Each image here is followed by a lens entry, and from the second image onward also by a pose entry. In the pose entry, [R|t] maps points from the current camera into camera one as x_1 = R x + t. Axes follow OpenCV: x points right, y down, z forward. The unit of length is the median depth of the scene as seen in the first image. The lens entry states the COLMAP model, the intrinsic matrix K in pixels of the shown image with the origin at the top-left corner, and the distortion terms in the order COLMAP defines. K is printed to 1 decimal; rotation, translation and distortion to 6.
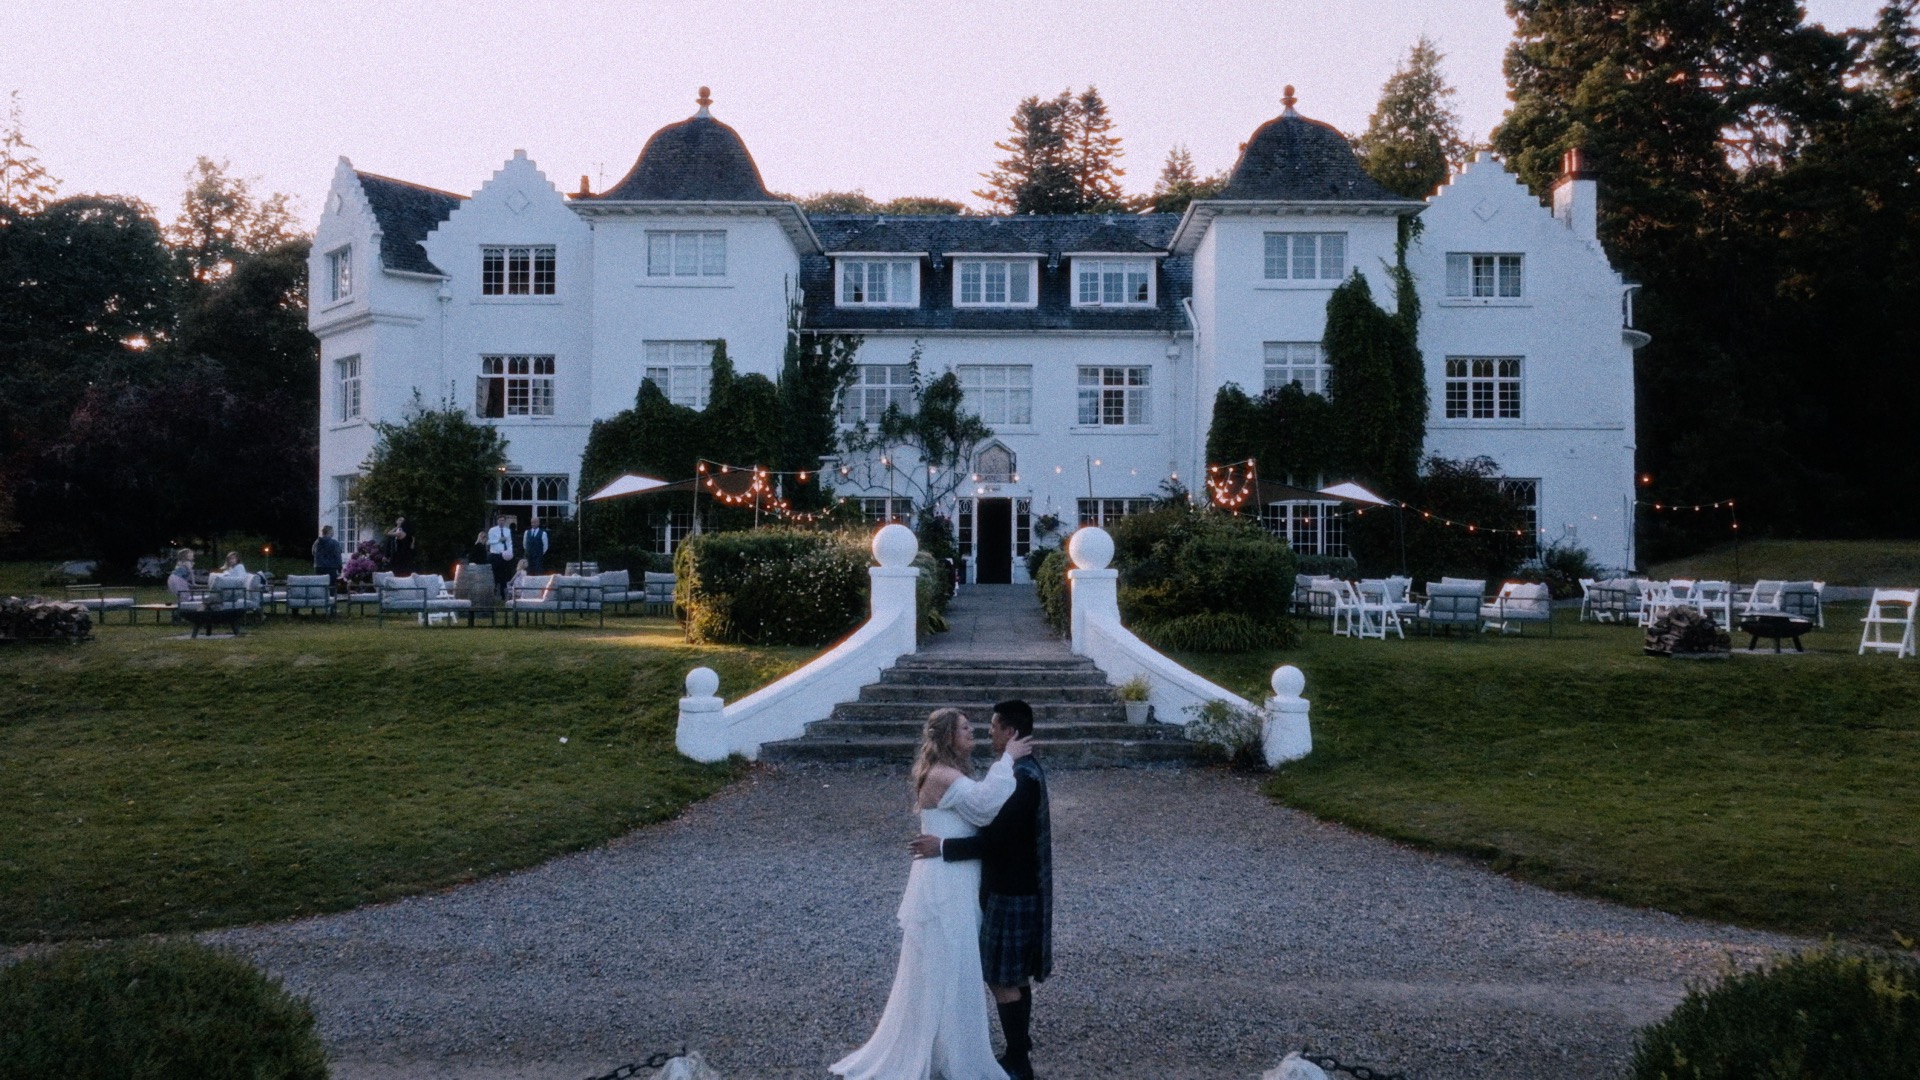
lens RADIAL K [[1425.7, 0, 950.9], [0, 1425.7, 544.5], [0, 0, 1]] dist [0.028615, 0.000581]
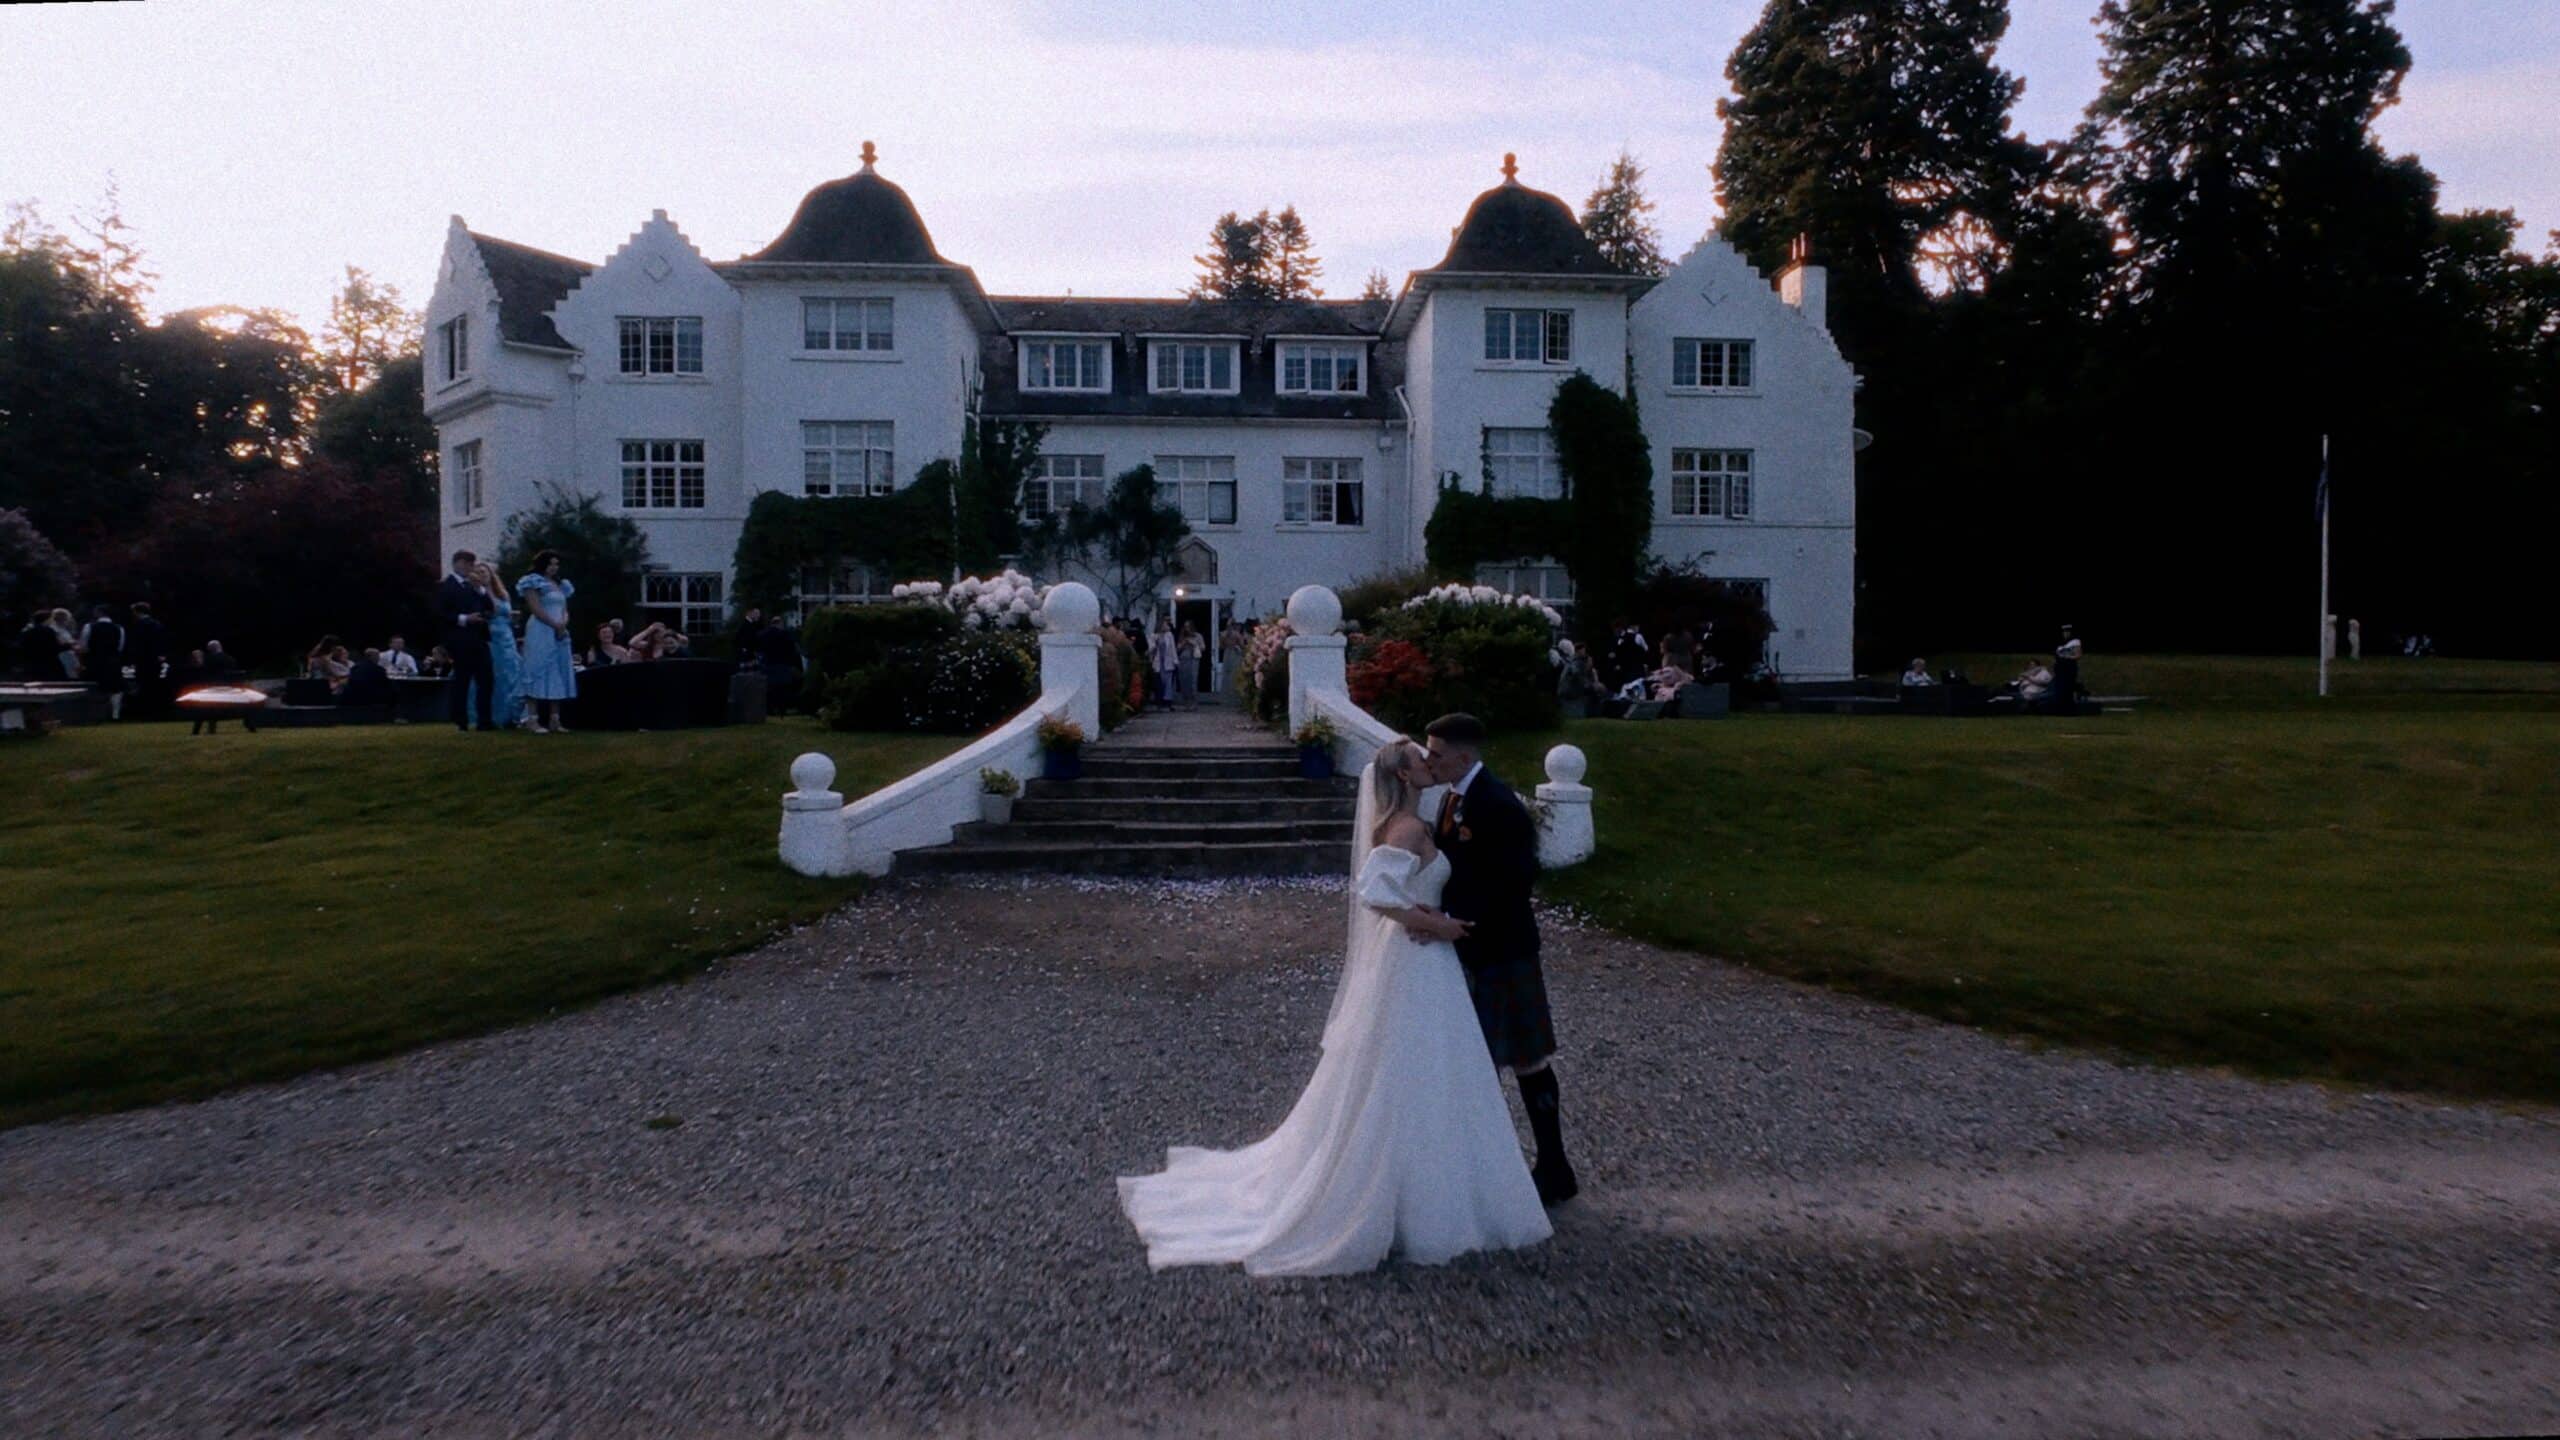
lens RADIAL K [[1900.9, 0, 1284.6], [0, 1900.9, 712.0], [0, 0, 1]] dist [0.028615, 0.000581]
pose [[0.996985, -0.007437, 0.077237, -0.006919], [0.002065, 0.997587, 0.069396, -0.046135], [-0.077567, -0.069027, 0.994595, -0.240501]]
